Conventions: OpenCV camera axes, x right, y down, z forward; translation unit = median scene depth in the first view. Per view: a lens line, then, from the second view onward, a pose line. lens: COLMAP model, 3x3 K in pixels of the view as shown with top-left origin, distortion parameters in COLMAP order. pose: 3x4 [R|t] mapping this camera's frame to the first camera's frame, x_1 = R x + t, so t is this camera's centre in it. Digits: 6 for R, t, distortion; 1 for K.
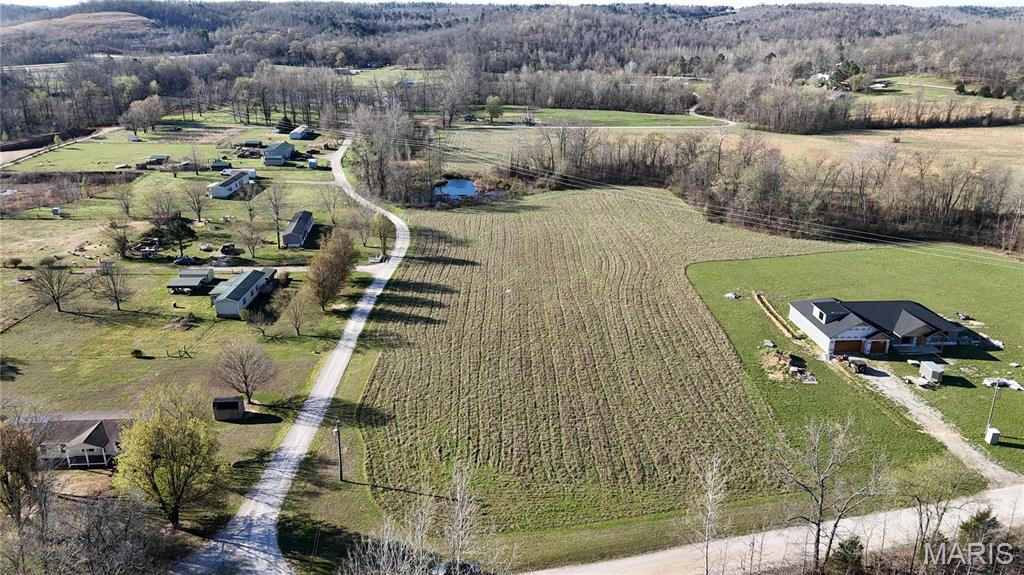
lens RADIAL K [[750.1, 0, 517.6], [0, 750.1, 289.1], [0, 0, 1]] dist [0.076362, -0.065902]
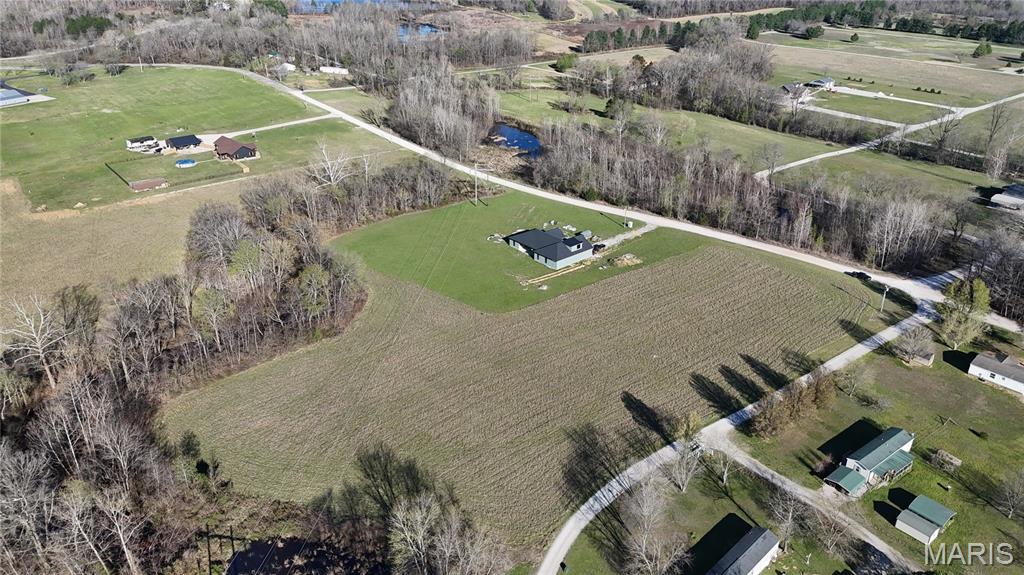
lens RADIAL K [[750.1, 0, 517.6], [0, 750.1, 289.1], [0, 0, 1]] dist [0.076362, -0.065902]
pose [[-0.613175, -0.356928, 0.704712, -0.689587], [0.257151, 0.753319, 0.605296, -0.867488], [-0.746920, 0.552370, -0.370132, 1.583373]]
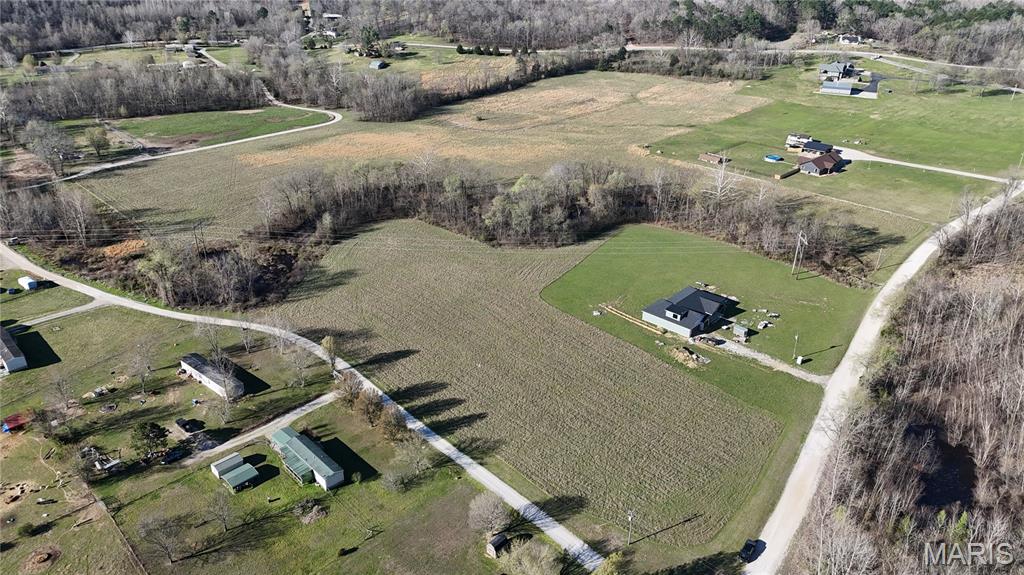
lens RADIAL K [[750.1, 0, 517.6], [0, 750.1, 289.1], [0, 0, 1]] dist [0.076362, -0.065902]
pose [[0.724059, -0.312741, 0.614761, -0.741118], [0.230921, 0.949775, 0.211193, -0.394015], [-0.649933, -0.010955, 0.759912, -0.027671]]
